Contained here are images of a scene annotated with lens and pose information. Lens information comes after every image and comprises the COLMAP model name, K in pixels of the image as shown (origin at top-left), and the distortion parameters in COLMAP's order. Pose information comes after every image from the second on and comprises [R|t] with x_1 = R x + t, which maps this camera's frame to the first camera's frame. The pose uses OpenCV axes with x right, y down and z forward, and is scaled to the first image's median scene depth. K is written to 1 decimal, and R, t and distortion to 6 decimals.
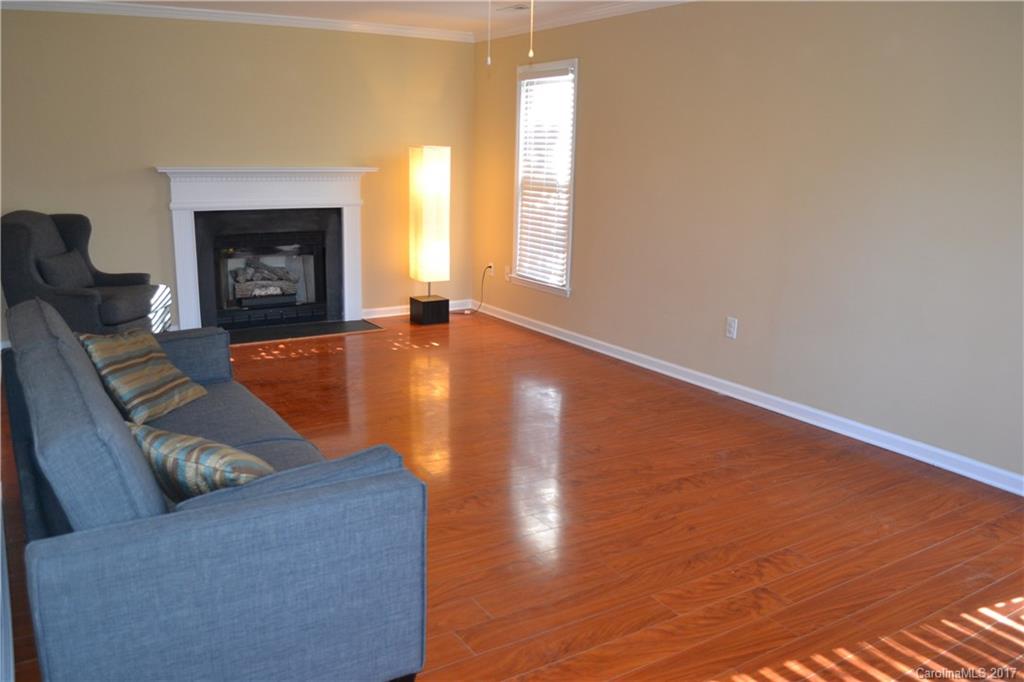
lens RADIAL K [[813.1, 0, 505.6], [0, 813.1, 341.4], [0, 0, 1]] dist [-0.081760, 0.011722]
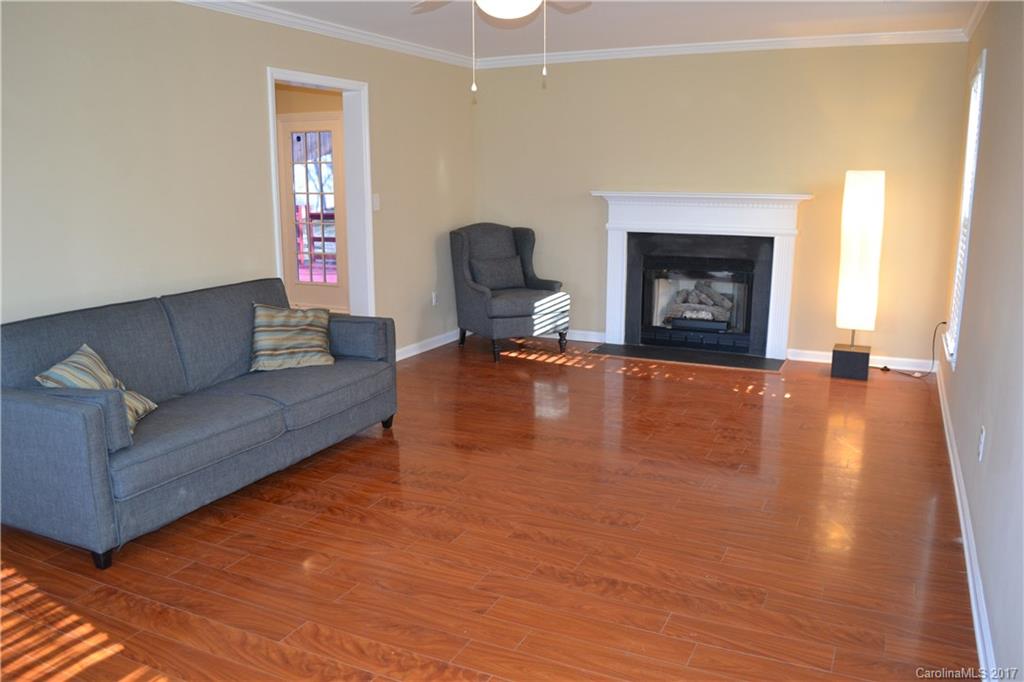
lens RADIAL K [[813.1, 0, 503.7], [0, 813.1, 342.9], [0, 0, 1]] dist [-0.081760, 0.011722]
pose [[0.544514, 0.150914, -0.825063, 0.416472], [-0.176255, 0.982304, 0.063352, -0.049009], [0.820023, 0.110926, 0.561478, 0.234083]]
